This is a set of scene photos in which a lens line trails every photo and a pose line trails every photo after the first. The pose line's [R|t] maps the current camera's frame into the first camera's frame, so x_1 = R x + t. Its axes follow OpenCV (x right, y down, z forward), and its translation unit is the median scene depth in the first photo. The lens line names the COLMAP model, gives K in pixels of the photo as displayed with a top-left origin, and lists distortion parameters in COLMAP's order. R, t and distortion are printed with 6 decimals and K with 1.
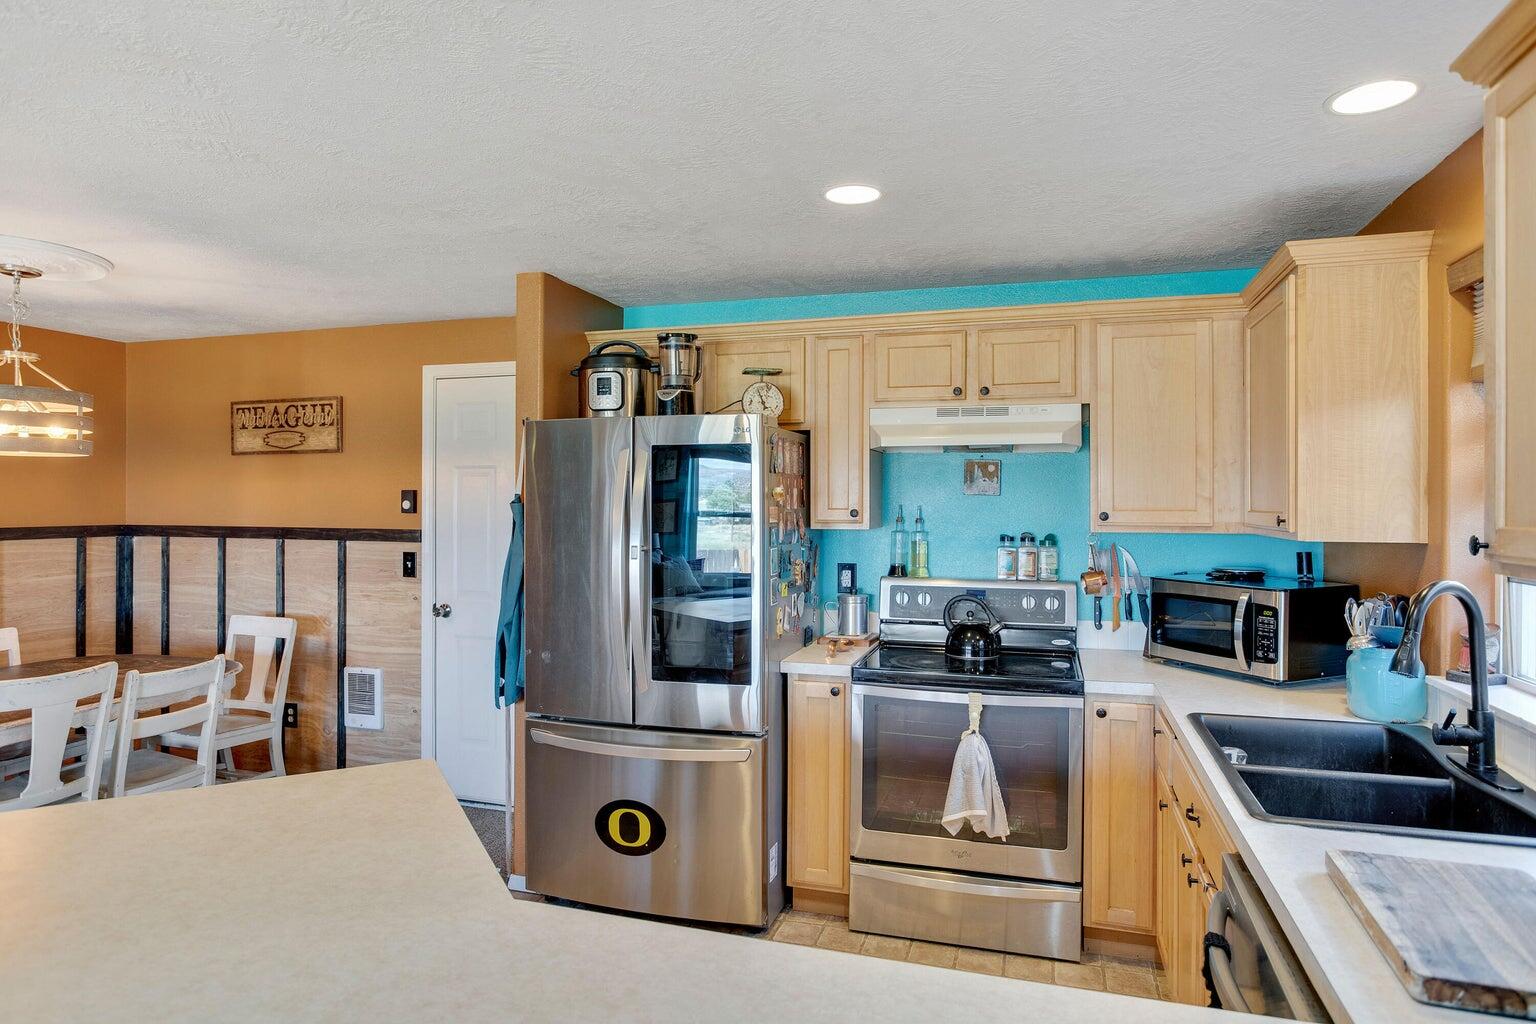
lens RADIAL K [[892.3, 0, 774.2], [0, 892.3, 499.0], [0, 0, 1]] dist [-0.038881, 0.018655]
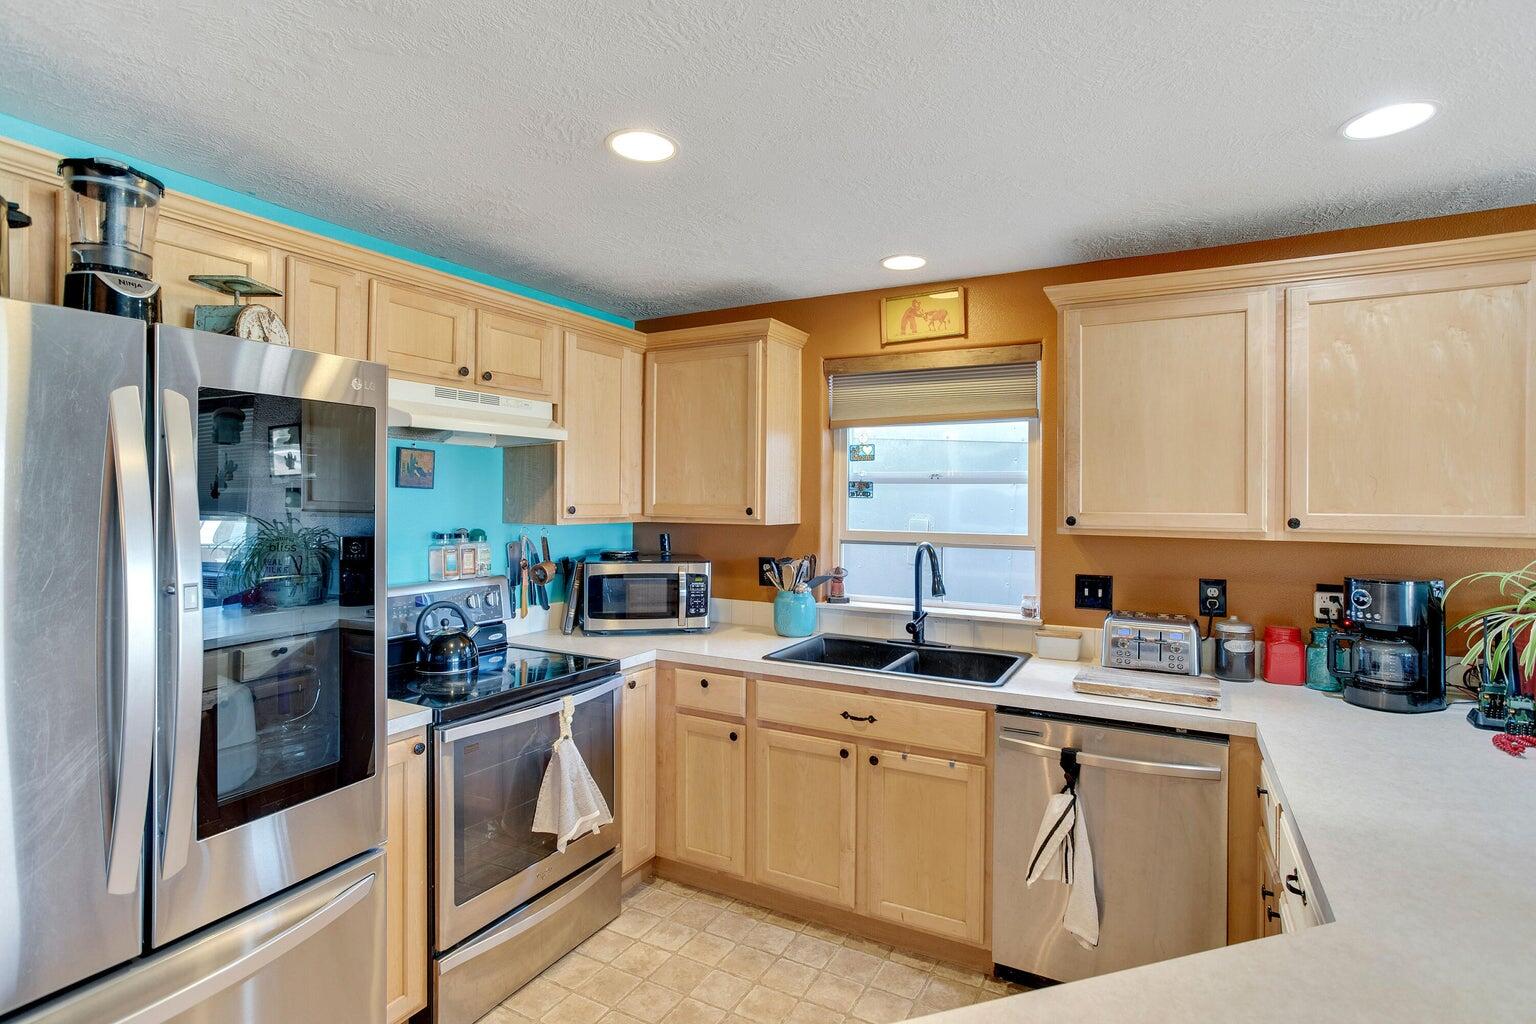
lens RADIAL K [[754.2, 0, 773.1], [0, 754.2, 497.3], [0, 0, 1]] dist [-0.044064, 0.026247]
pose [[0.202170, -0.000316, 0.979350, -0.408107], [-0.010242, 0.999945, 0.002437, -0.000732], [-0.979297, -0.010523, 0.202155, 0.486976]]
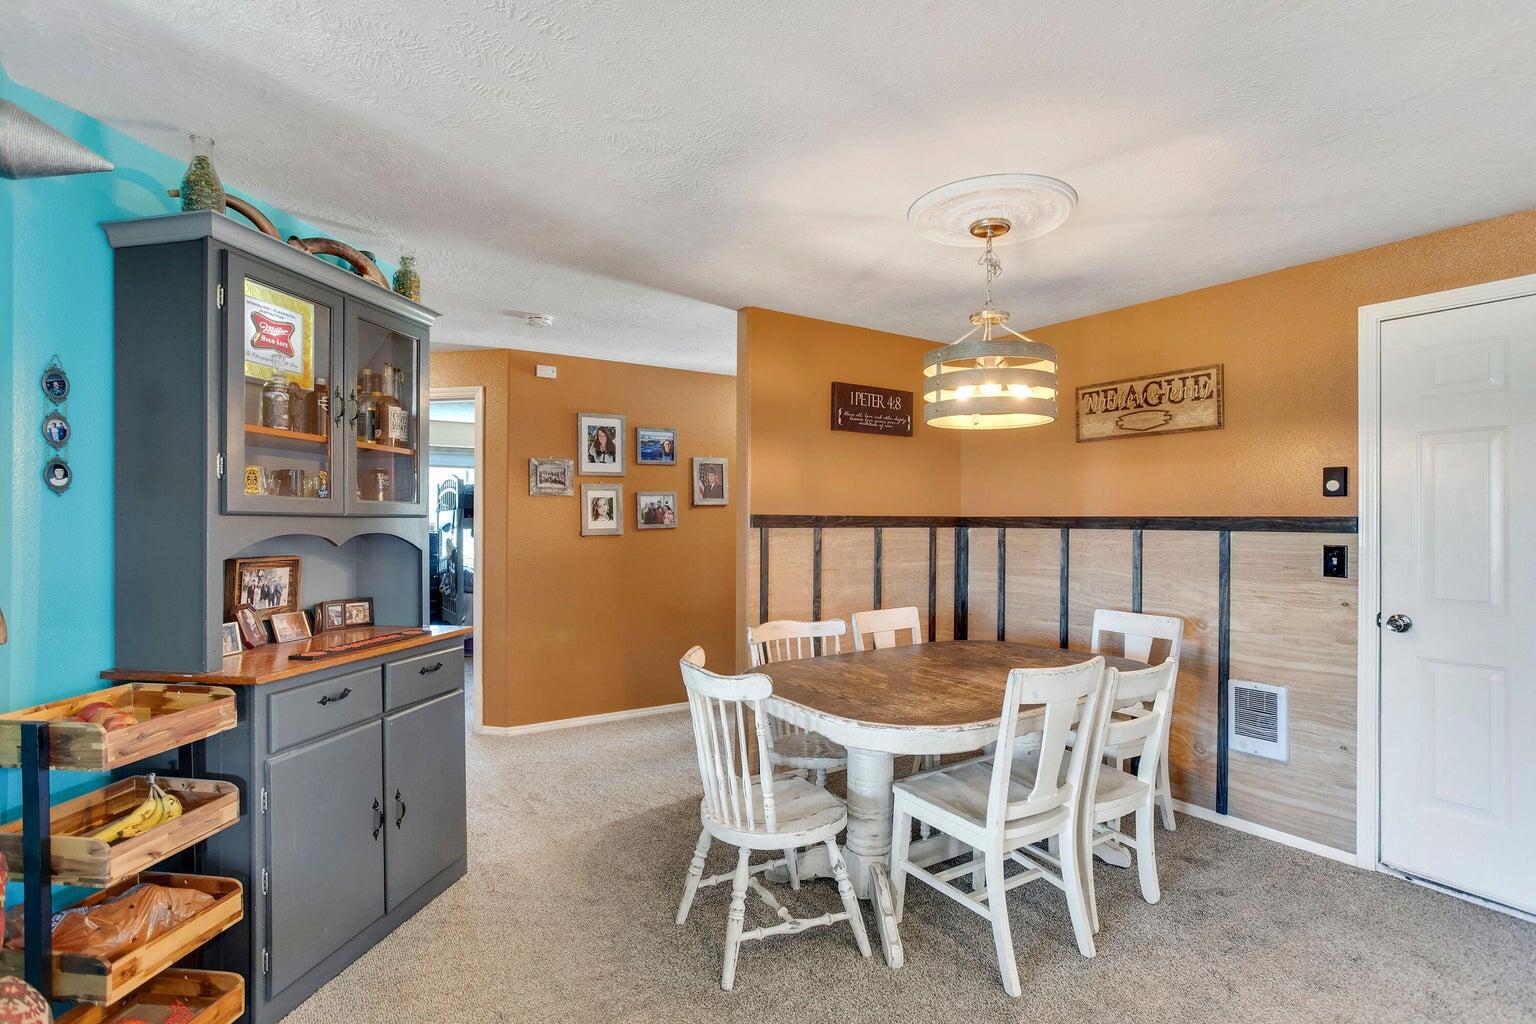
lens RADIAL K [[754.2, 0, 769.5], [0, 754.2, 517.3], [0, 0, 1]] dist [-0.044064, 0.026247]
pose [[0.776249, -0.001602, -0.630424, -0.456730], [-0.000970, 0.999993, -0.003736, 0.044503], [0.630425, 0.003512, 0.776242, 0.195932]]
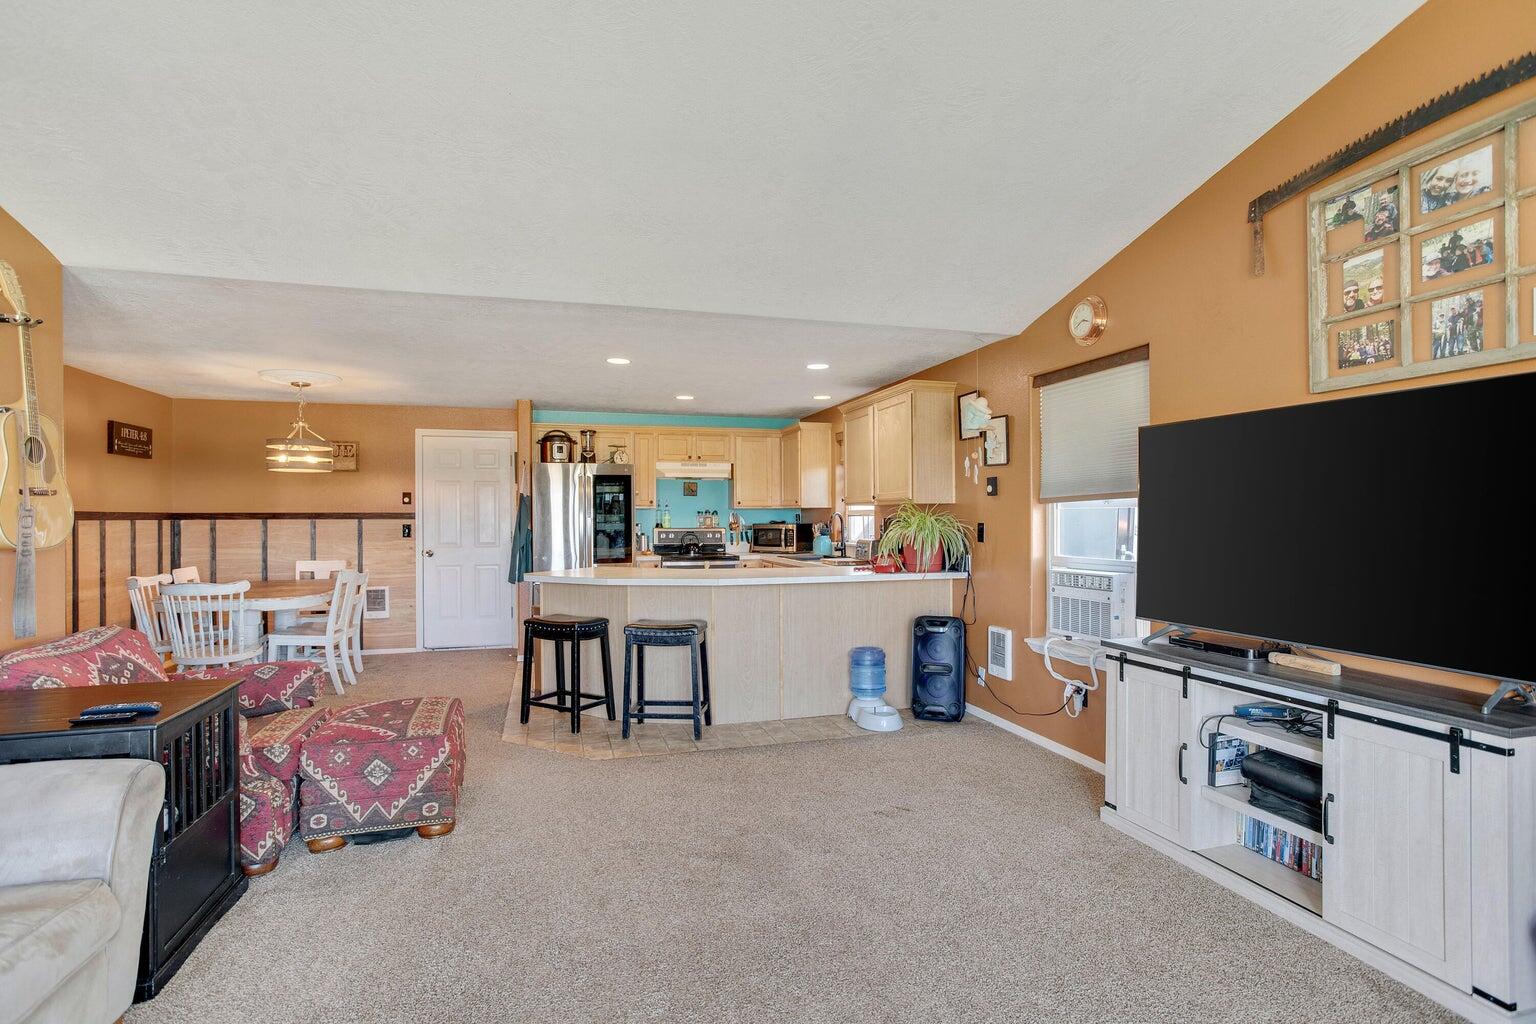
lens RADIAL K [[754.2, 0, 772.6], [0, 754.2, 518.9], [0, 0, 1]] dist [-0.044064, 0.026247]
pose [[0.833894, -0.006645, 0.551884, -0.764487], [0.004774, 0.999977, 0.004826, 0.051515], [-0.551903, -0.001389, 0.833907, -0.950670]]
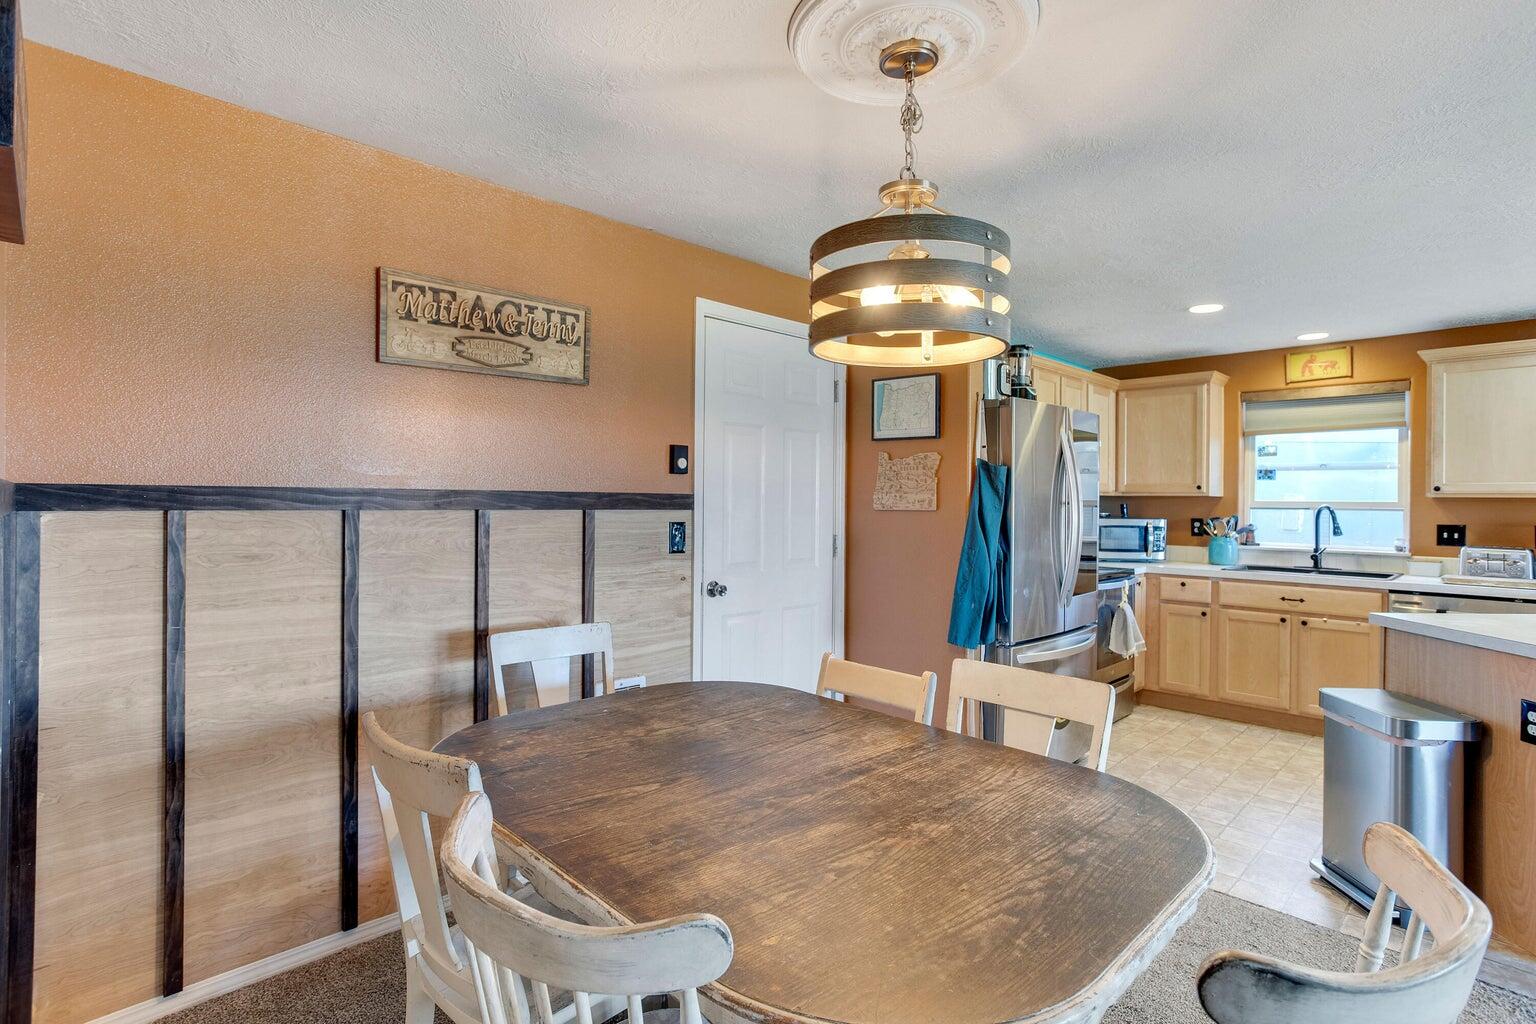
lens RADIAL K [[754.2, 0, 781.9], [0, 754.2, 501.0], [0, 0, 1]] dist [-0.044064, 0.026247]
pose [[0.476834, 0.000458, 0.878993, -1.150860], [-0.010801, 0.999927, 0.005338, 0.042365], [-0.878927, -0.012039, 0.476805, 0.696676]]
